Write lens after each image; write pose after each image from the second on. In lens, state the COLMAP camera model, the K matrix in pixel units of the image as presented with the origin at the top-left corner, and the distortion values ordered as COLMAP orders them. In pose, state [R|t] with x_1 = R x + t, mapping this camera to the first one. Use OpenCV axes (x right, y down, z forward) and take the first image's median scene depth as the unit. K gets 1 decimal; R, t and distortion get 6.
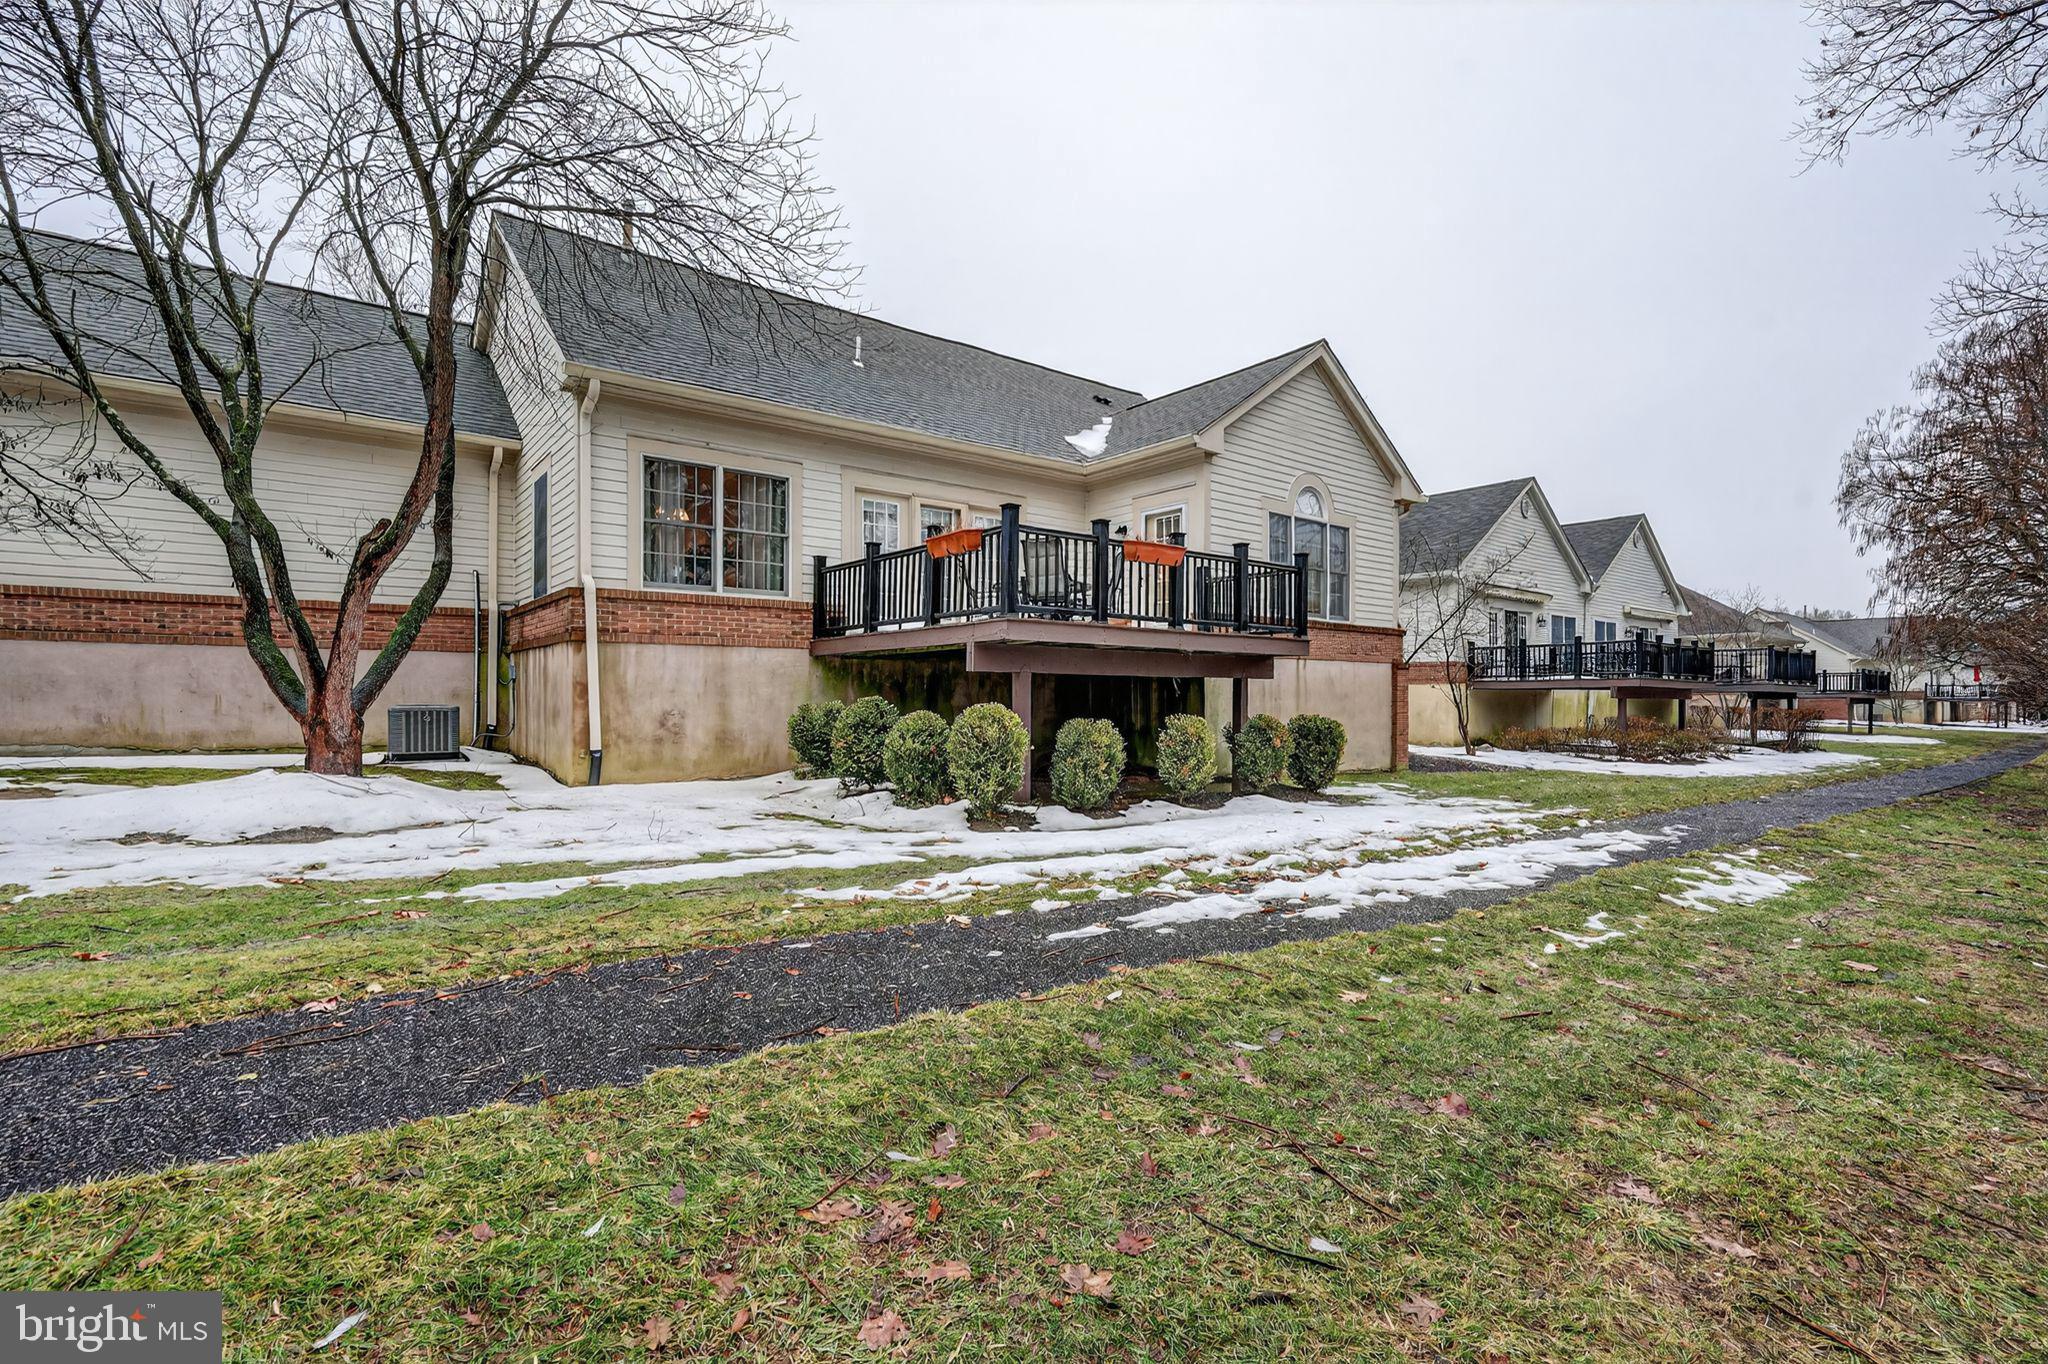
lens RADIAL K [[933.7, 0, 1029.2], [0, 933.7, 688.9], [0, 0, 1]] dist [-0.003838, 0.001539]
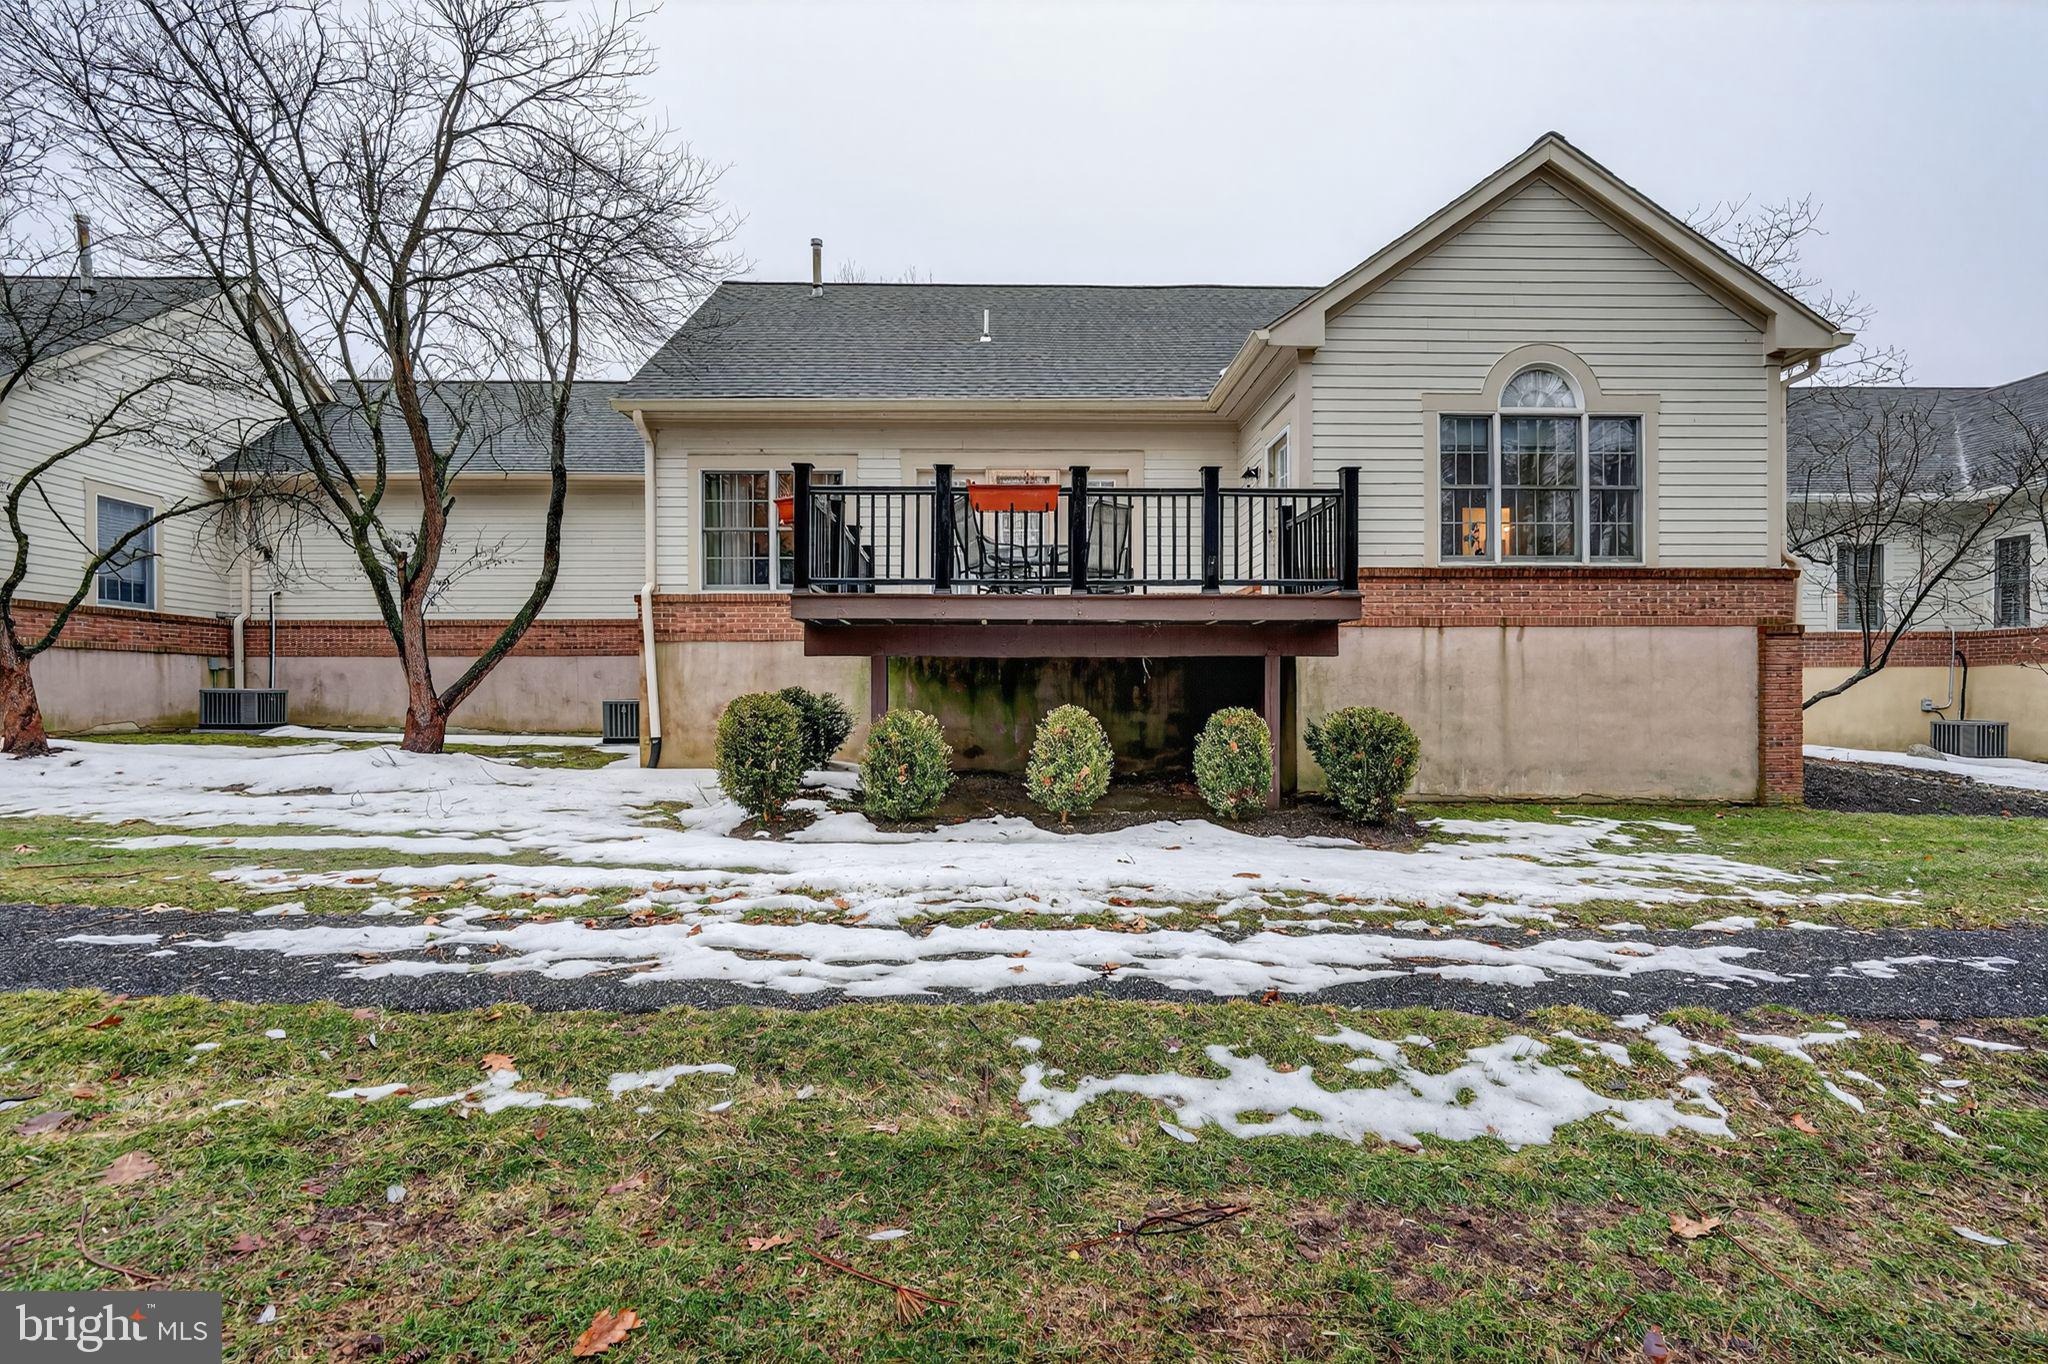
lens RADIAL K [[933.7, 0, 1029.2], [0, 933.7, 688.9], [0, 0, 1]] dist [-0.003838, 0.001539]
pose [[0.800342, -0.011304, -0.599438, 0.506289], [0.011200, 0.999930, -0.003902, 0.014153], [0.599440, -0.003591, 0.800412, 0.320234]]
